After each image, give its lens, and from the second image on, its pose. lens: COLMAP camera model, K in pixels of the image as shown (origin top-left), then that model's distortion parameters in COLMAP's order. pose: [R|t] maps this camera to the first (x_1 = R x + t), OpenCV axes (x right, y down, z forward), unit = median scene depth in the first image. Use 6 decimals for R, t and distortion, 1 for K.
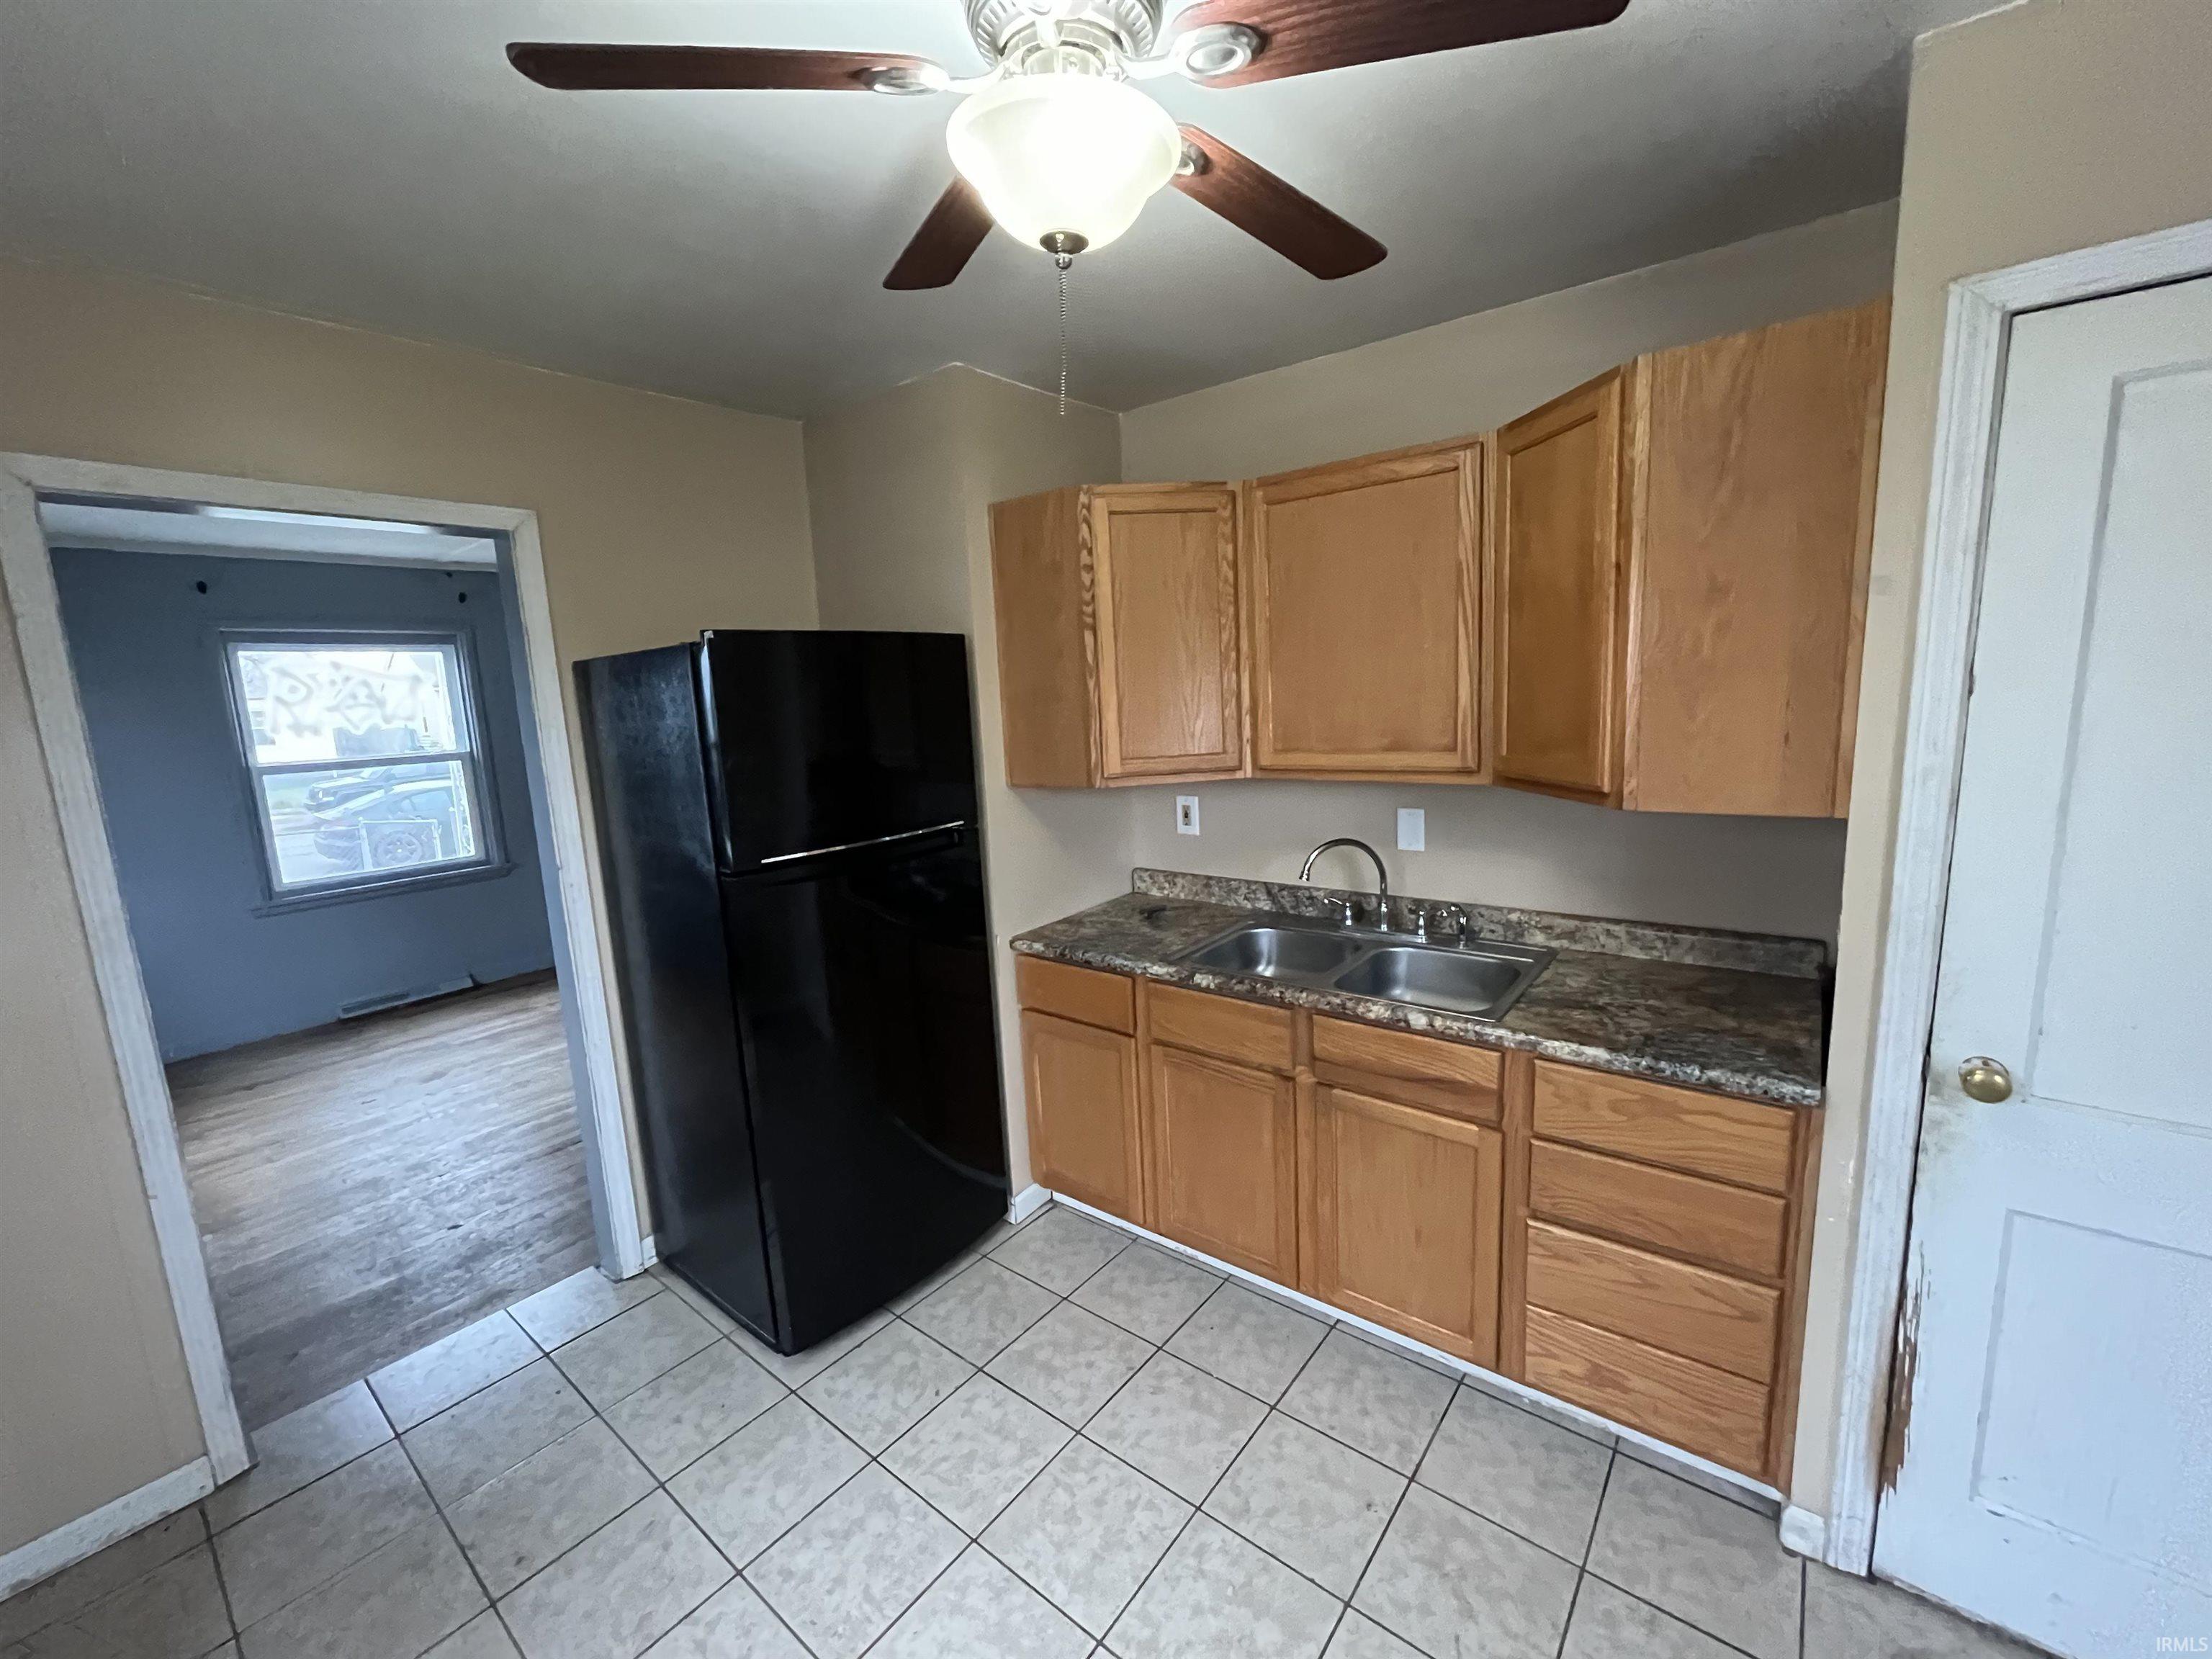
lens RADIAL K [[898.2, 0, 1102.7], [0, 898.2, 829.3], [0, 0, 1]] dist [-0.000474, 0.000289]
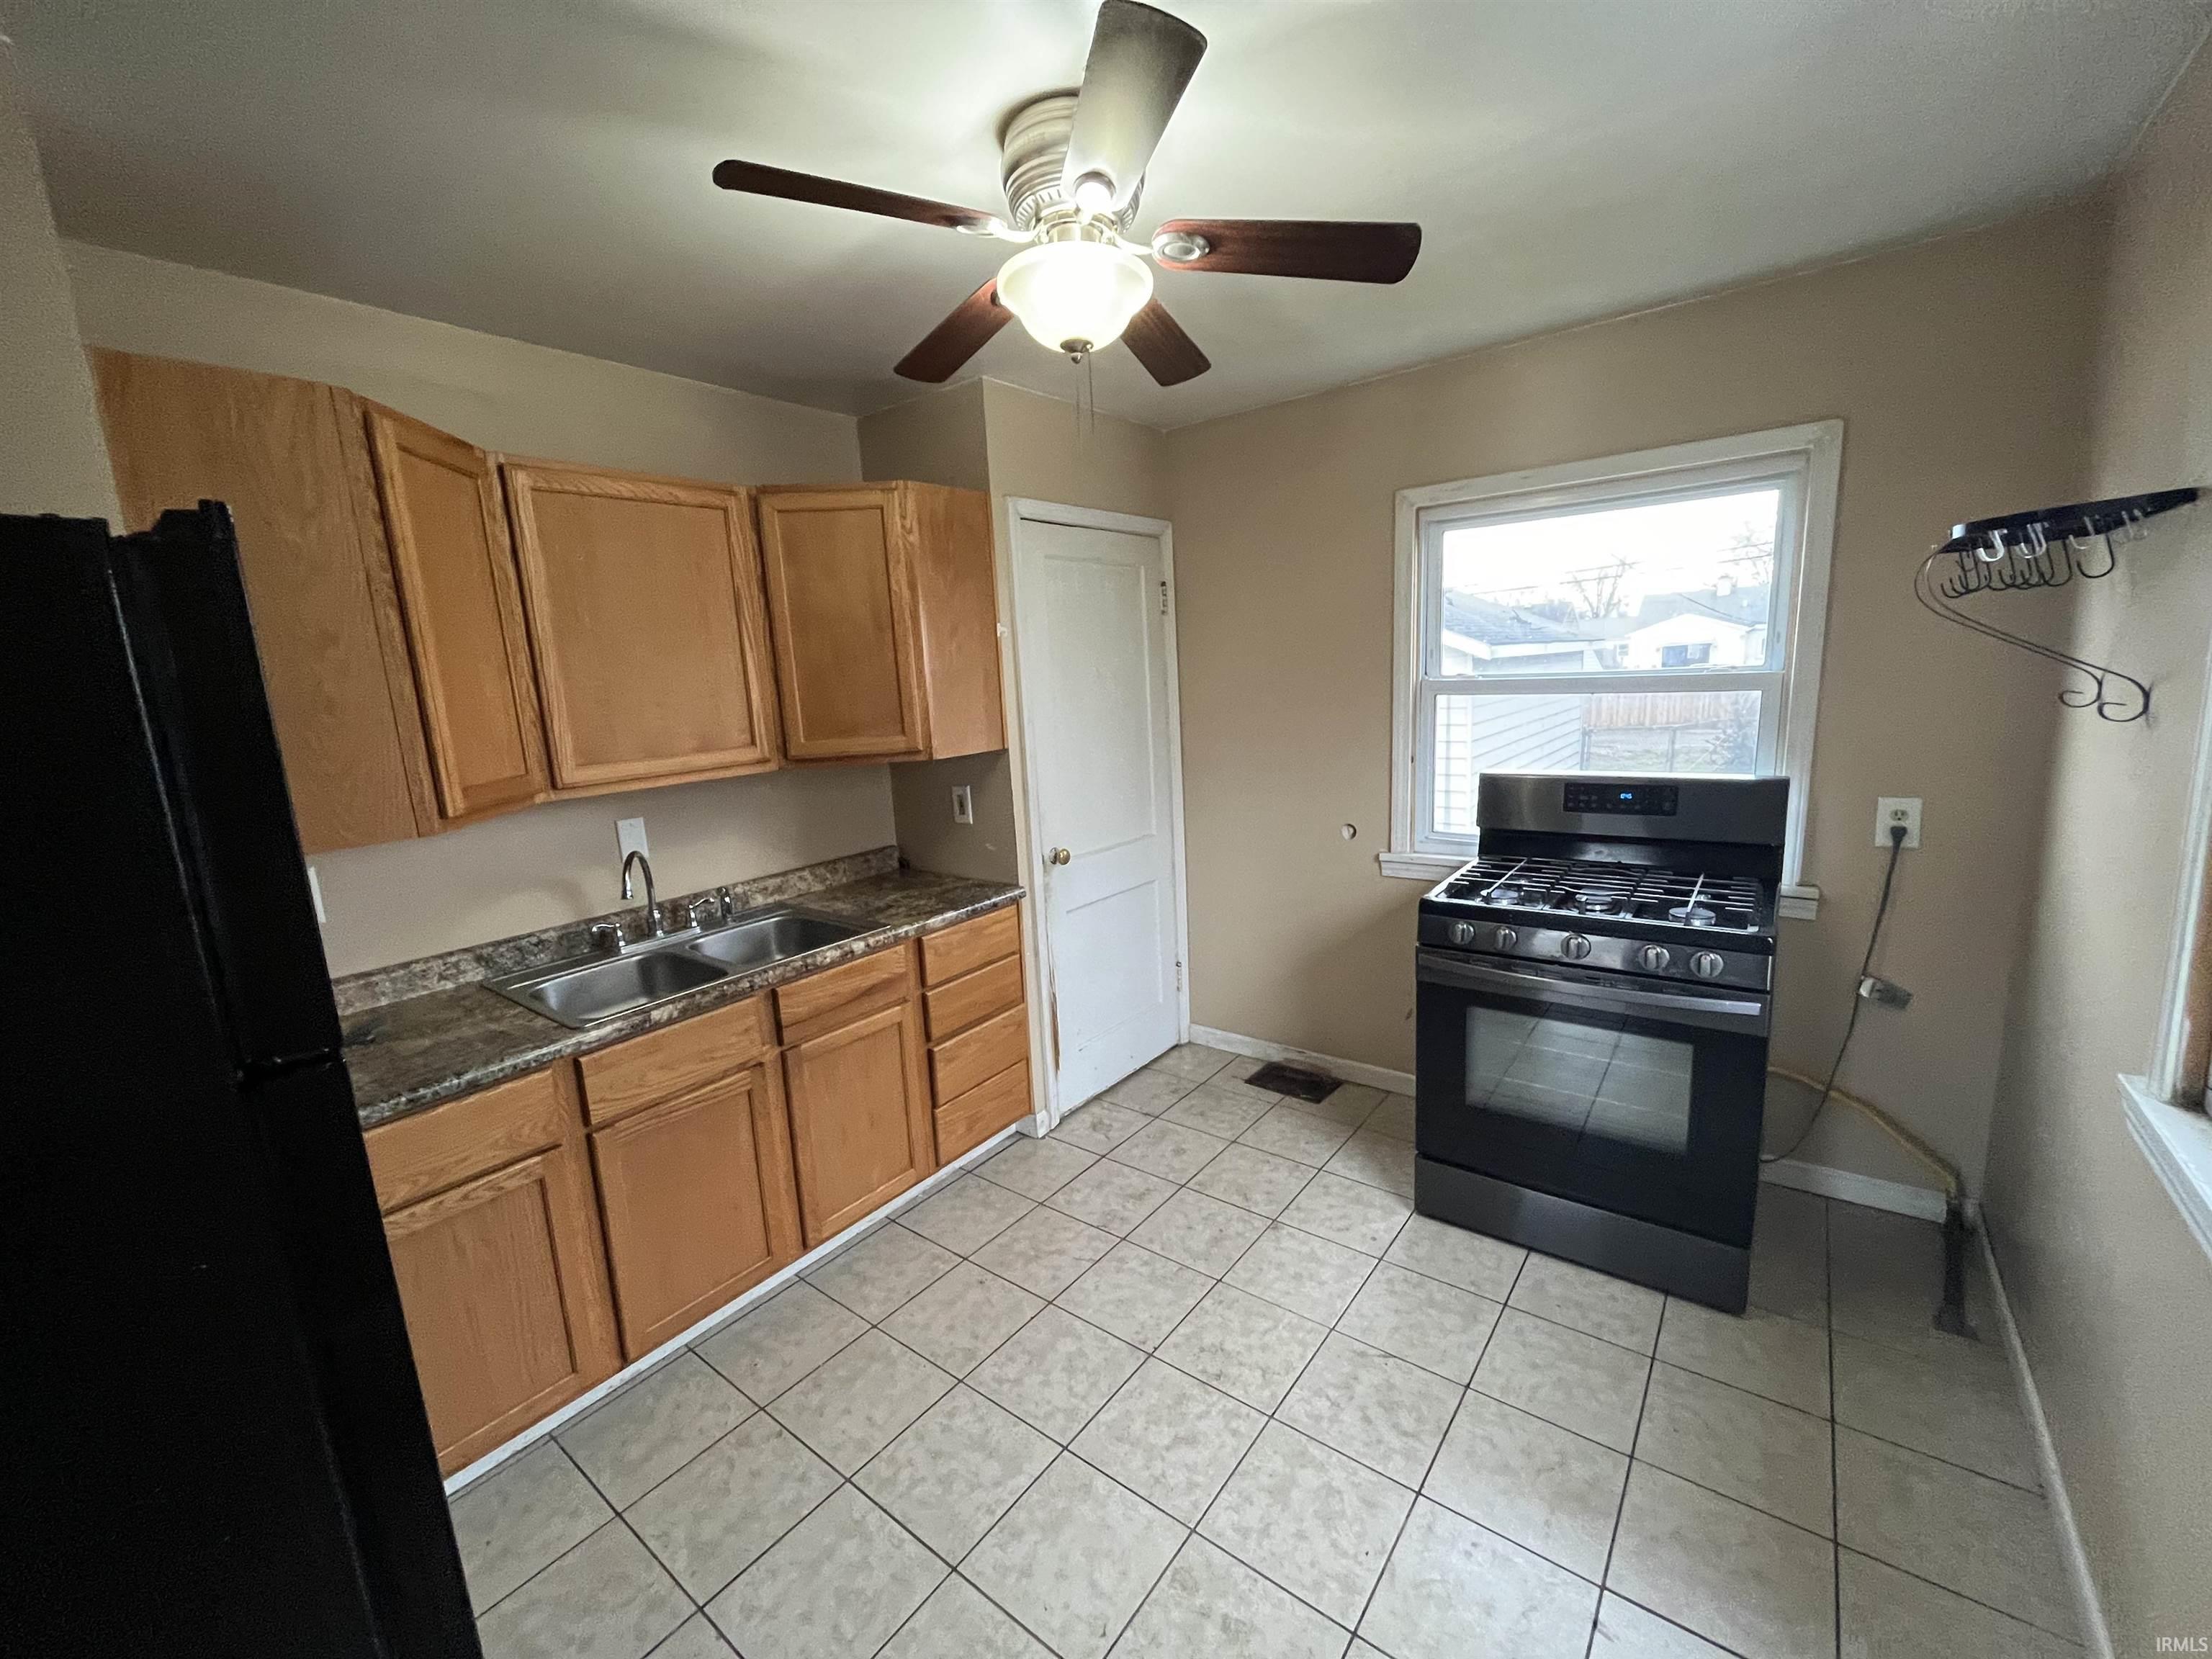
lens RADIAL K [[898.2, 0, 1099.5], [0, 898.2, 831.7], [0, 0, 1]] dist [-0.000474, 0.000289]
pose [[-0.017425, -0.126505, 0.991813, -0.843003], [0.214864, 0.968314, 0.127282, -0.030163], [-0.976488, 0.215323, 0.010309, 0.588052]]
